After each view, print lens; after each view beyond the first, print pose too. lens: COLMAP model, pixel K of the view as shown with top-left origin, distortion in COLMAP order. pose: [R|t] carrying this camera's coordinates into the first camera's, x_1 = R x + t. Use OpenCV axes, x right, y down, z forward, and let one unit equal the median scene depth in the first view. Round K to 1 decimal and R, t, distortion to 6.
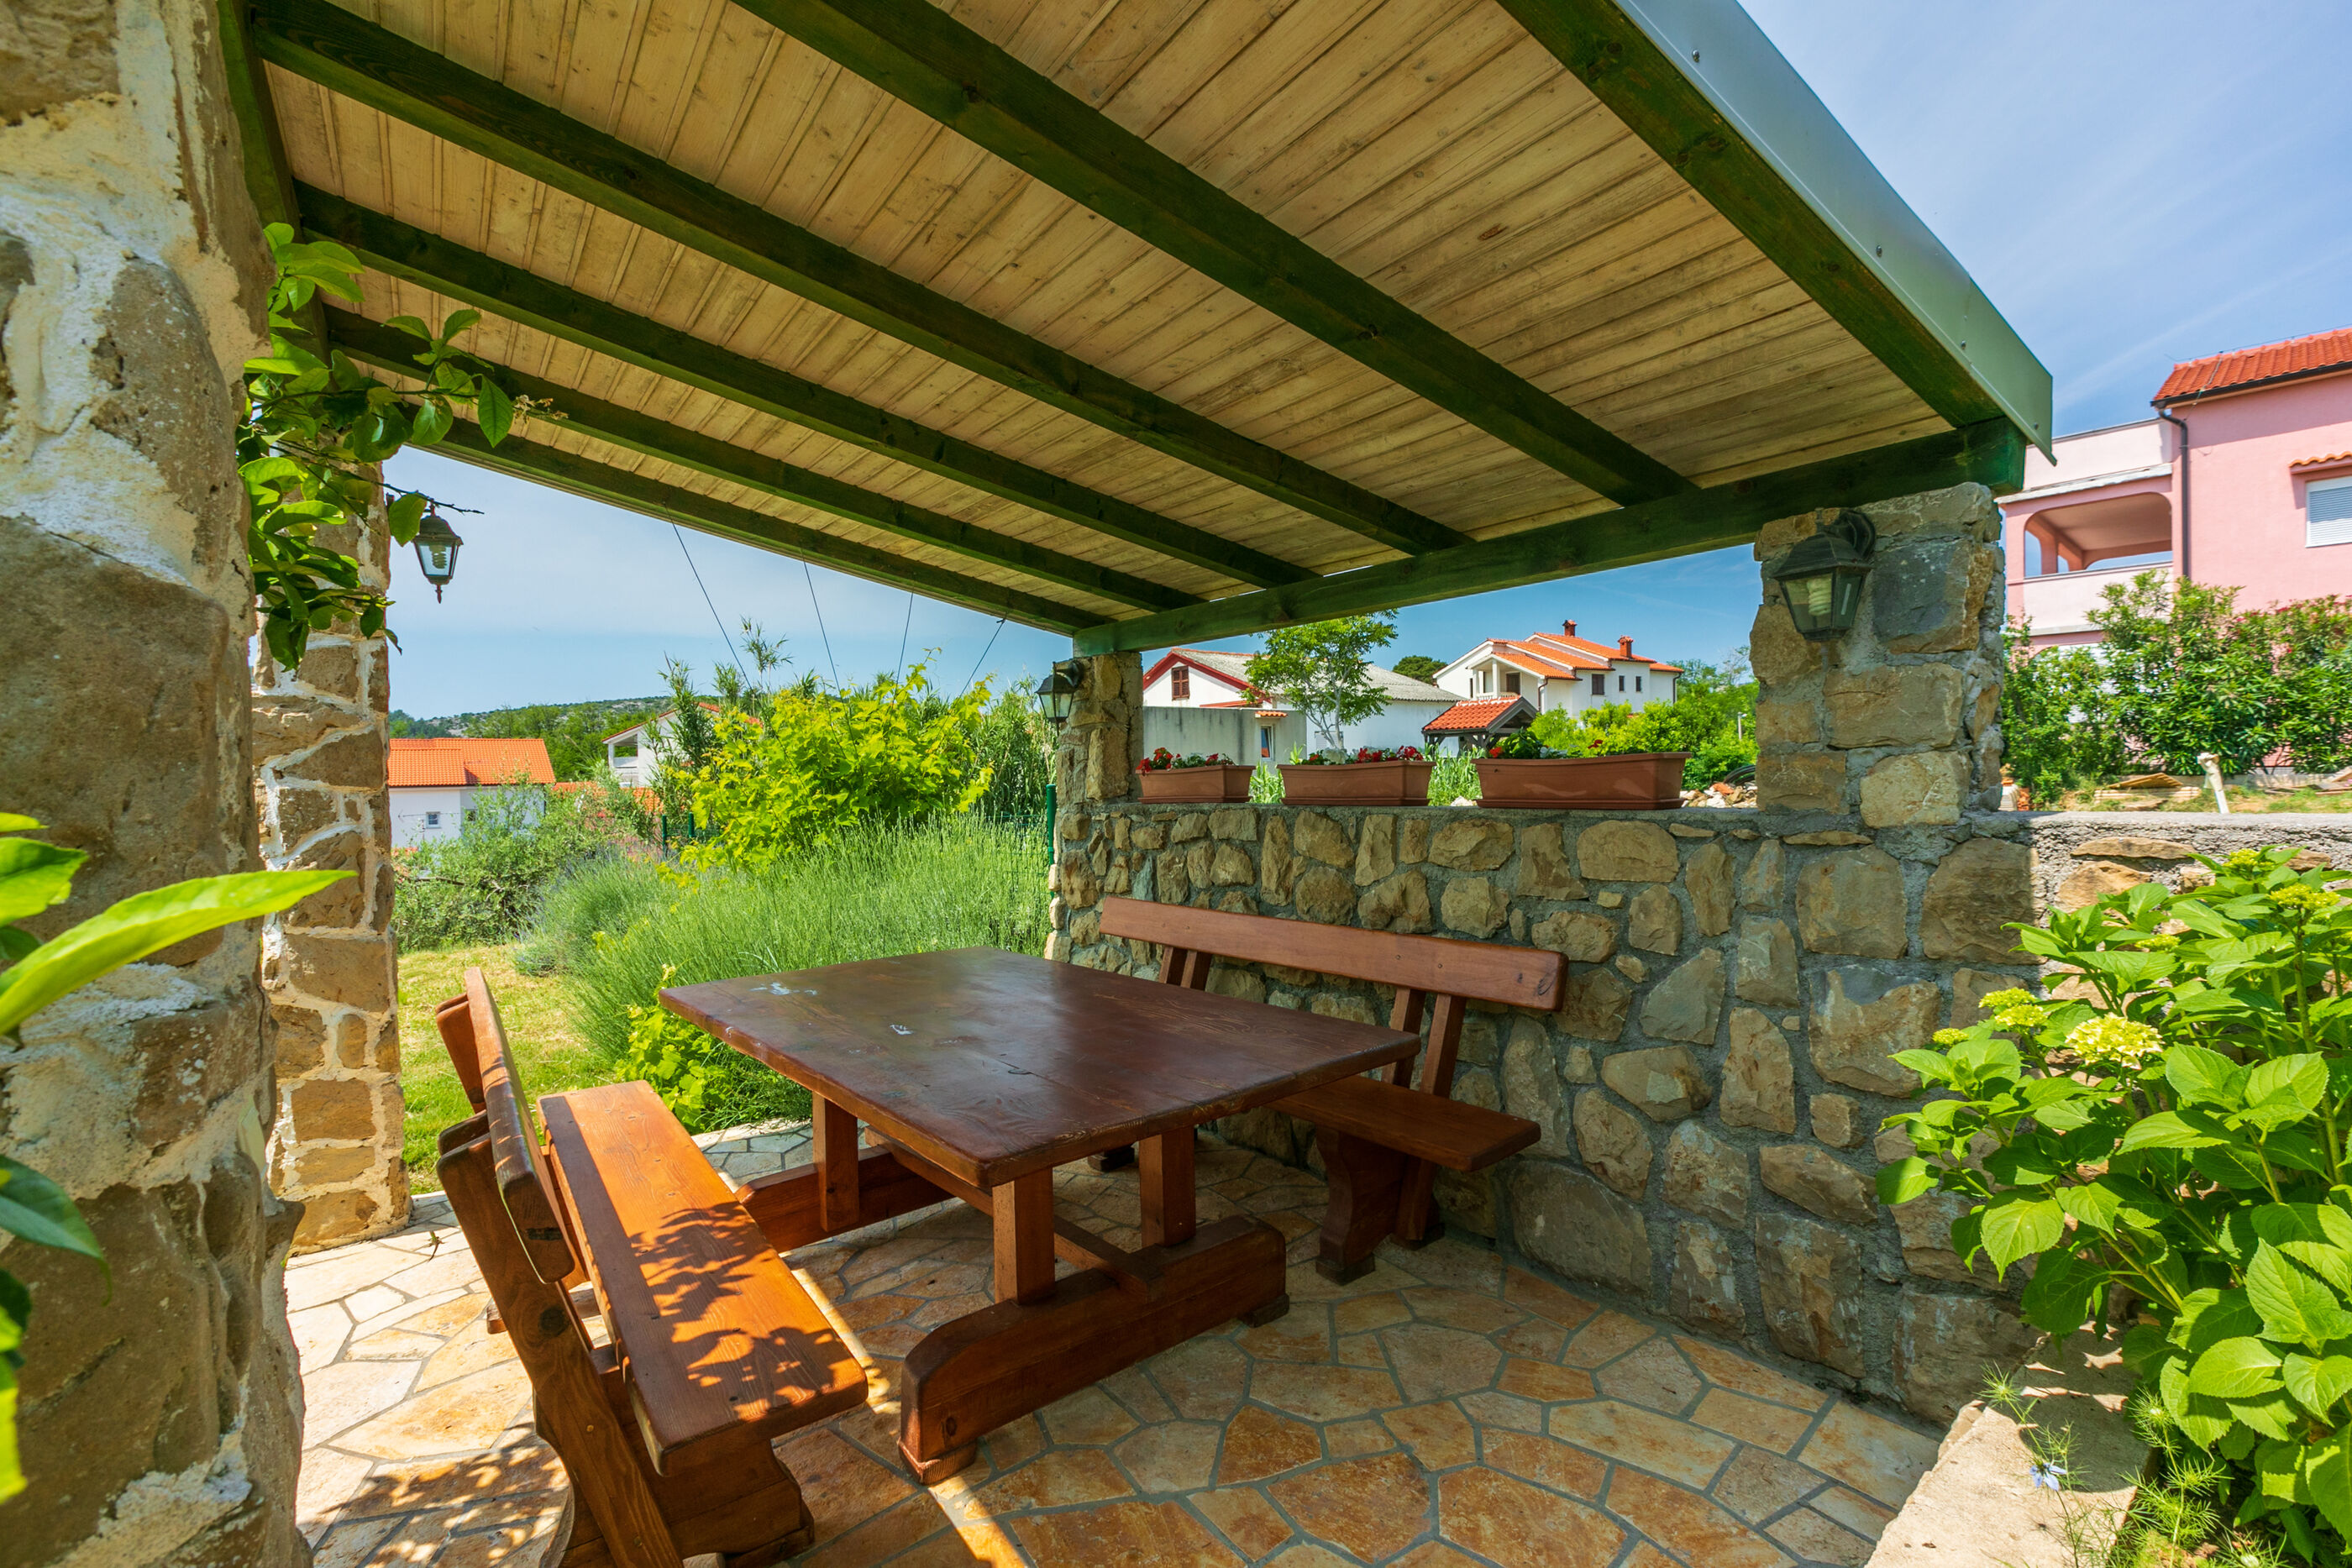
lens RADIAL K [[1061.5, 0, 1166.6], [0, 1061.5, 785.1], [0, 0, 1]] dist [0.017238, -0.006334]
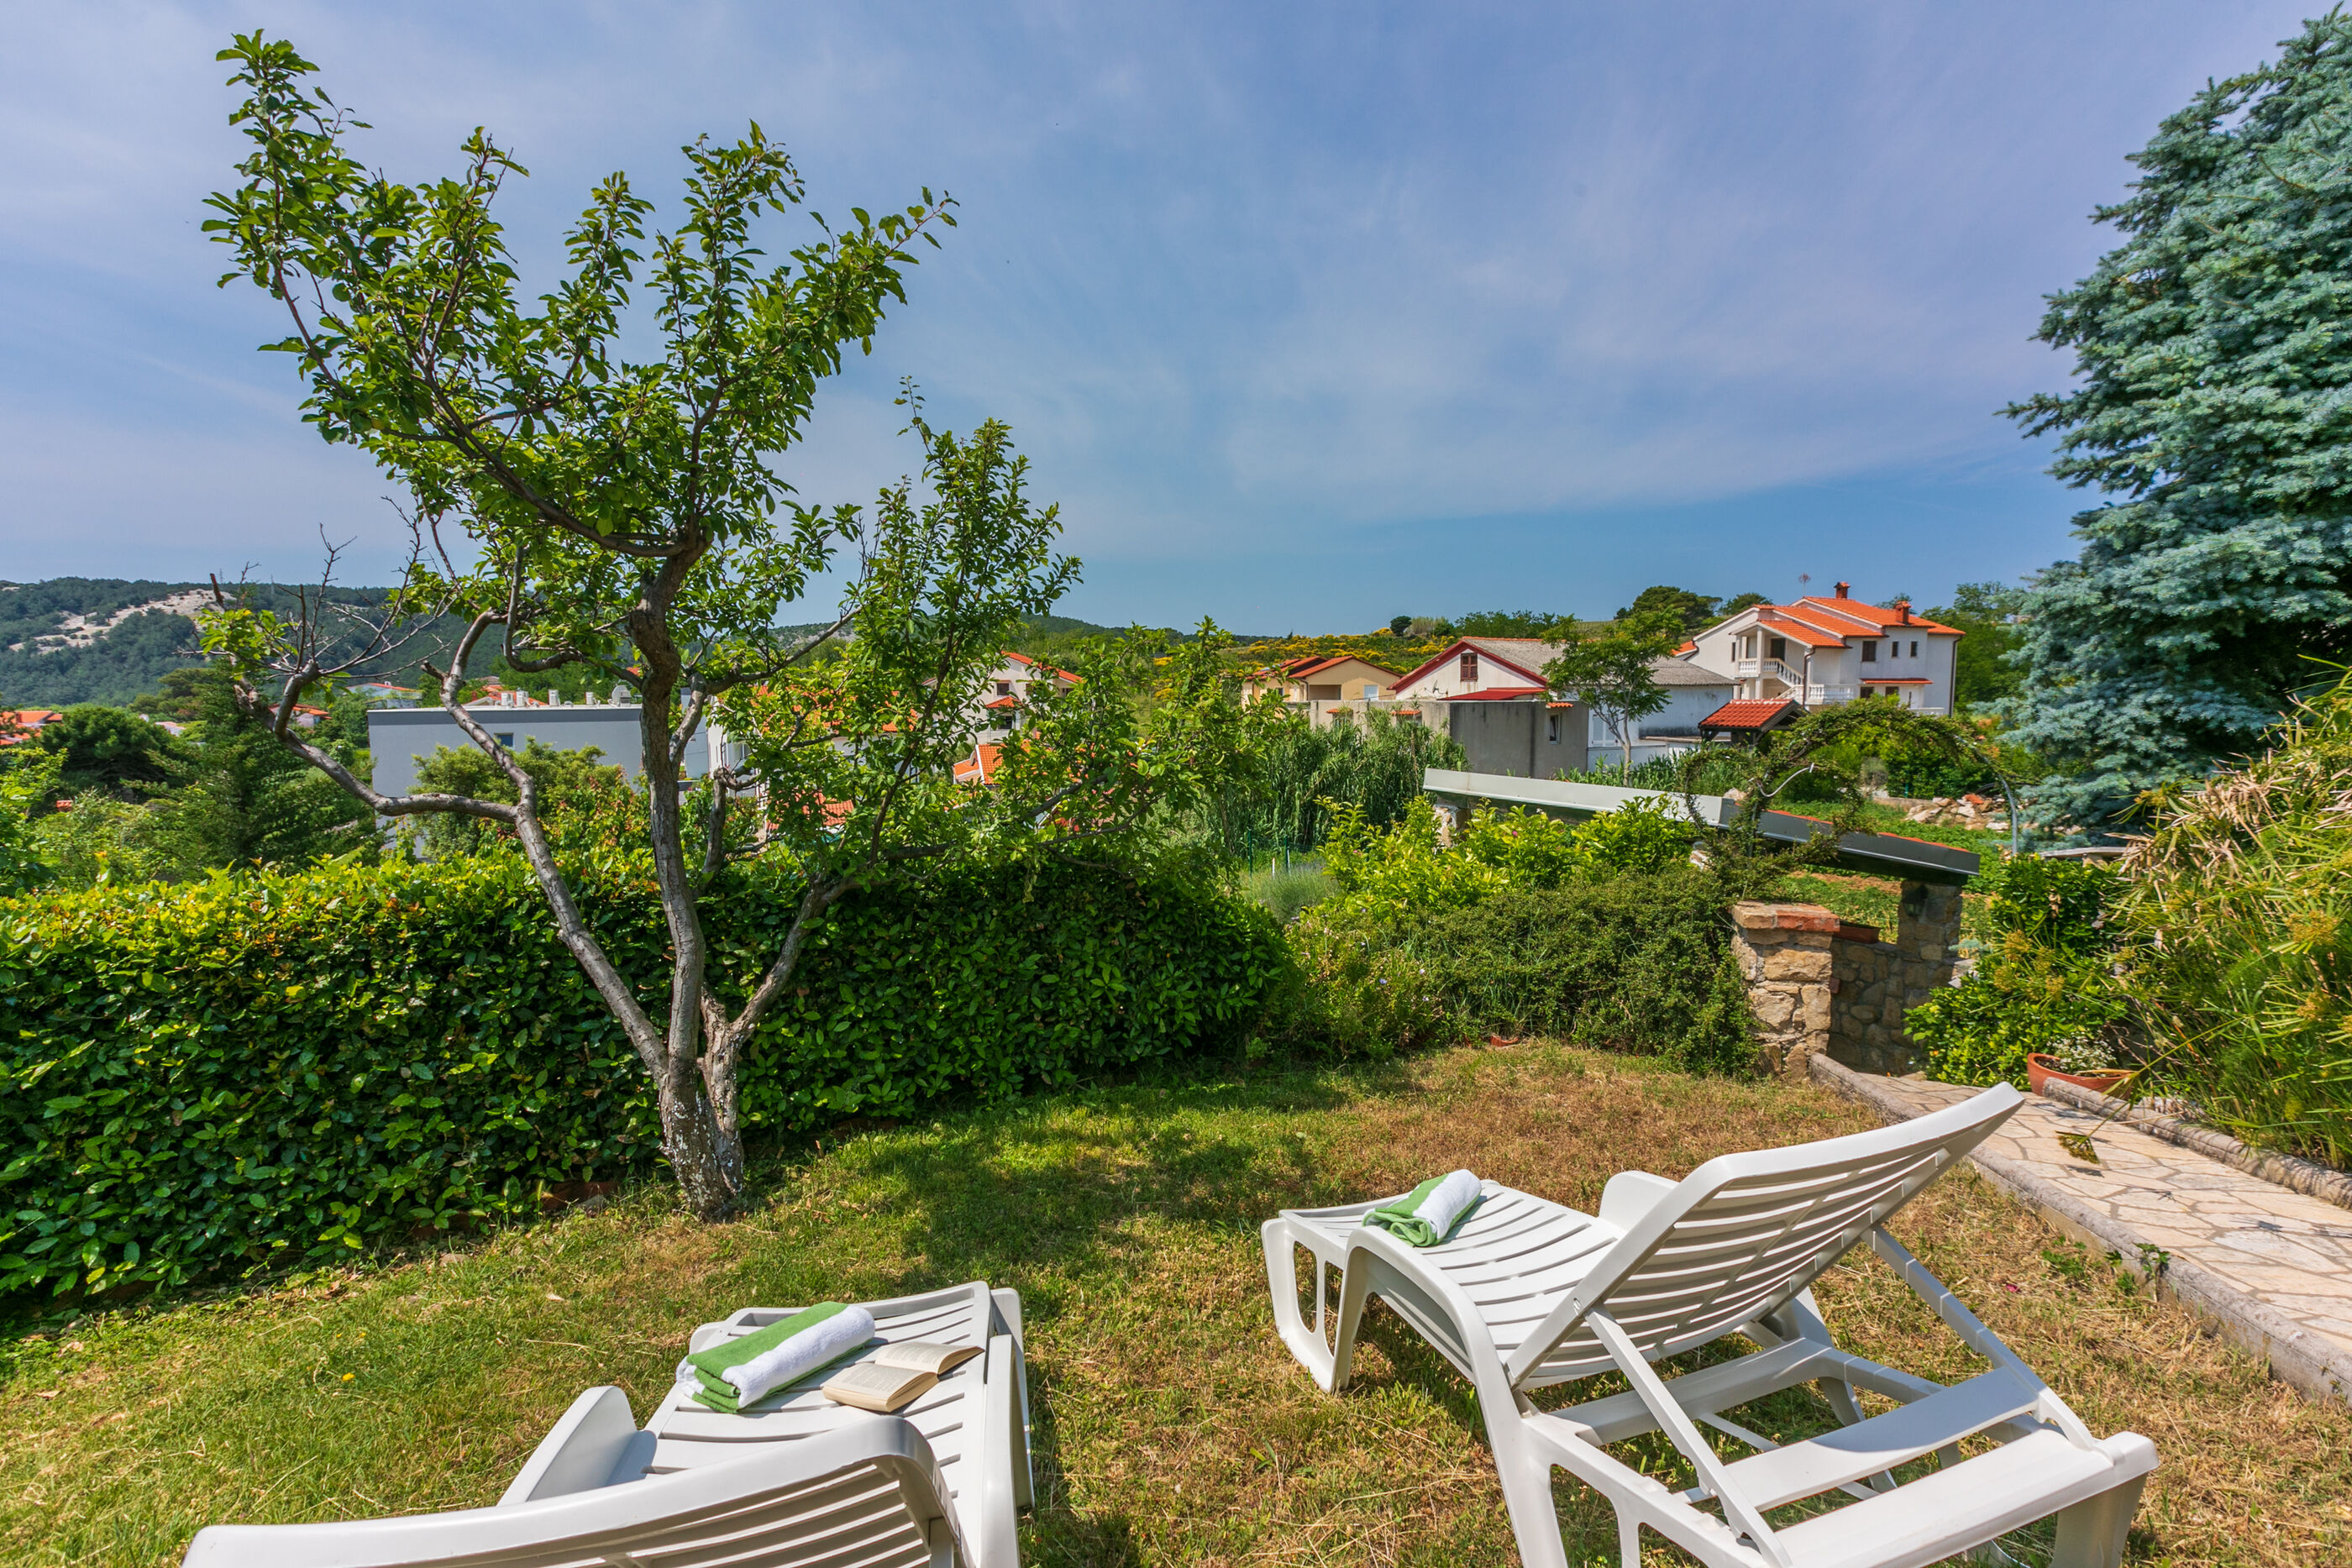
lens RADIAL K [[1061.5, 0, 1166.6], [0, 1061.5, 785.1], [0, 0, 1]] dist [0.017238, -0.006334]
pose [[0.981494, 0.029968, -0.189136, -0.089913], [-0.015573, 0.996898, 0.077143, -0.053782], [0.190861, -0.072770, 0.978916, -0.217526]]
